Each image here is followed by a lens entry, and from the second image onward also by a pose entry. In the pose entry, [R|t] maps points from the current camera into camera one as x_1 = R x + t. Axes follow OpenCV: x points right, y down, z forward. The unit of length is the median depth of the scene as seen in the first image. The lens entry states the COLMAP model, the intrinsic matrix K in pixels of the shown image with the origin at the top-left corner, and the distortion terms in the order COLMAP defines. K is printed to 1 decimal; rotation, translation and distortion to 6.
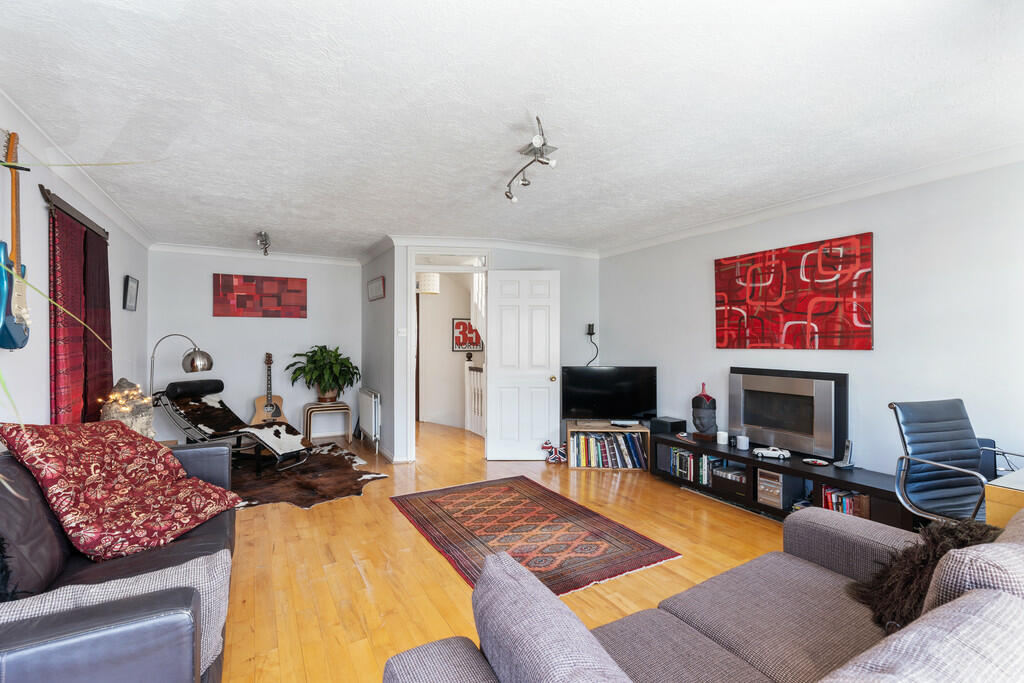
lens RADIAL K [[454.7, 0, 503.5], [0, 454.7, 340.3], [0, 0, 1]] dist [-0.003647, 0.000044]
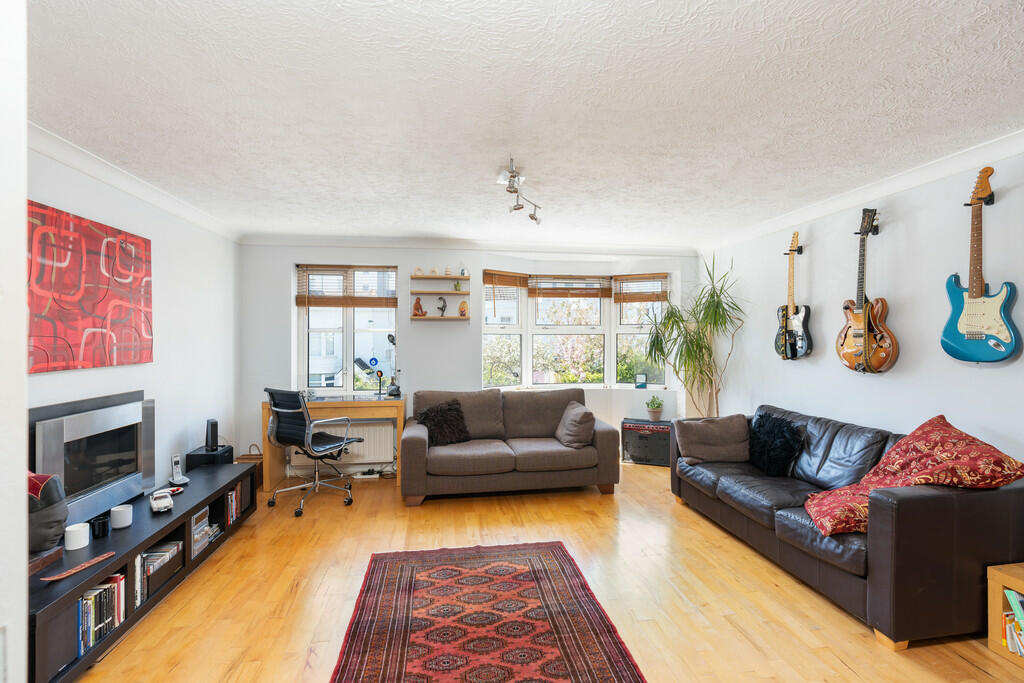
lens RADIAL K [[466.1, 0, 516.8], [0, 466.1, 334.3], [0, 0, 1]] dist [-0.007240, 0.000637]
pose [[-0.943374, 0.003855, 0.331709, -0.210356], [0.001472, 0.999971, -0.007434, -0.024732], [-0.331728, -0.006525, -0.943352, 1.390085]]
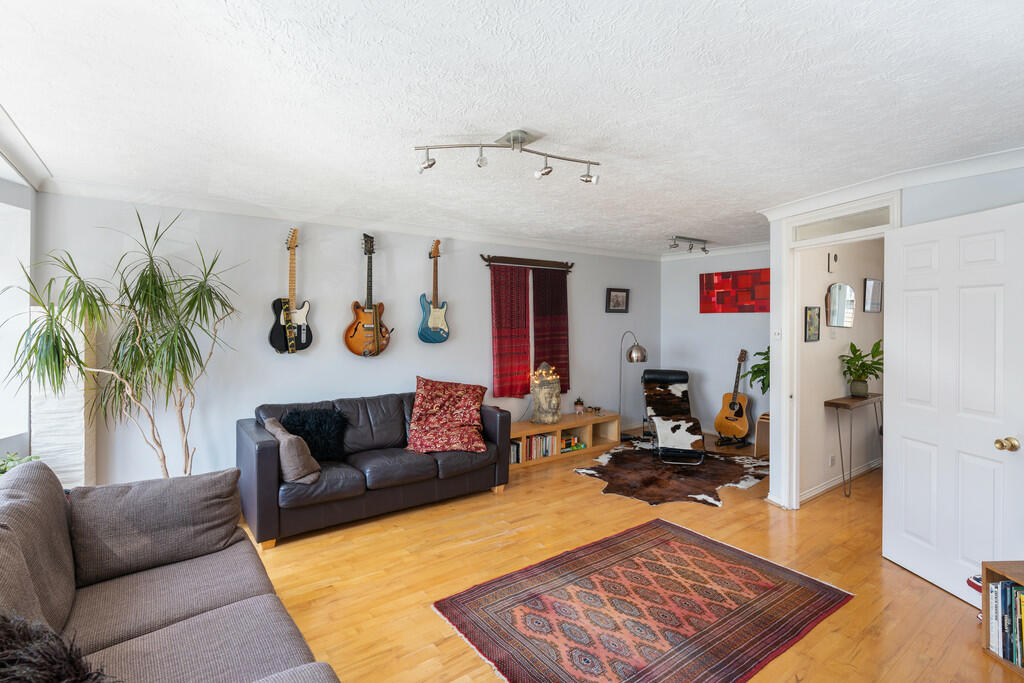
lens RADIAL K [[481.4, 0, 511.4], [0, 481.4, 323.4], [0, 0, 1]] dist [-0.012200, 0.000168]
pose [[0.137118, 0.005370, -0.990540, 0.664833], [-0.004049, 0.999980, 0.004861, -0.048168], [0.990546, 0.003344, 0.137137, 0.583008]]
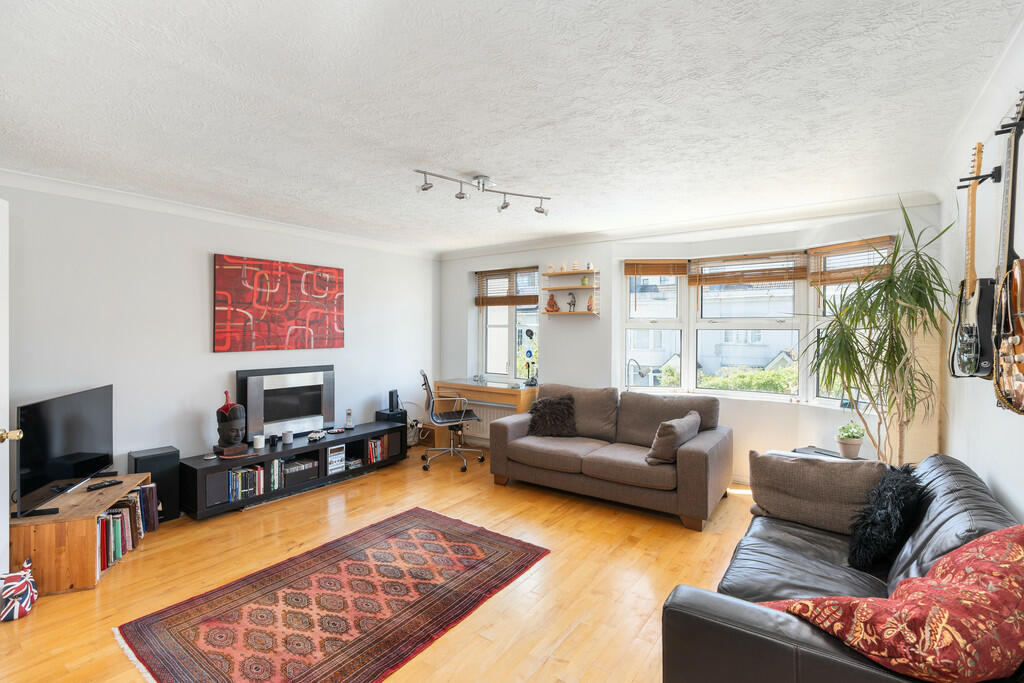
lens RADIAL K [[475.3, 0, 510.9], [0, 475.3, 329.0], [0, 0, 1]] dist [-0.011091, 0.000308]
pose [[-0.432869, 0.000901, 0.901456, -0.704686], [-0.004026, 0.999988, -0.002933, -0.031151], [-0.901448, -0.004898, -0.432860, 0.979961]]
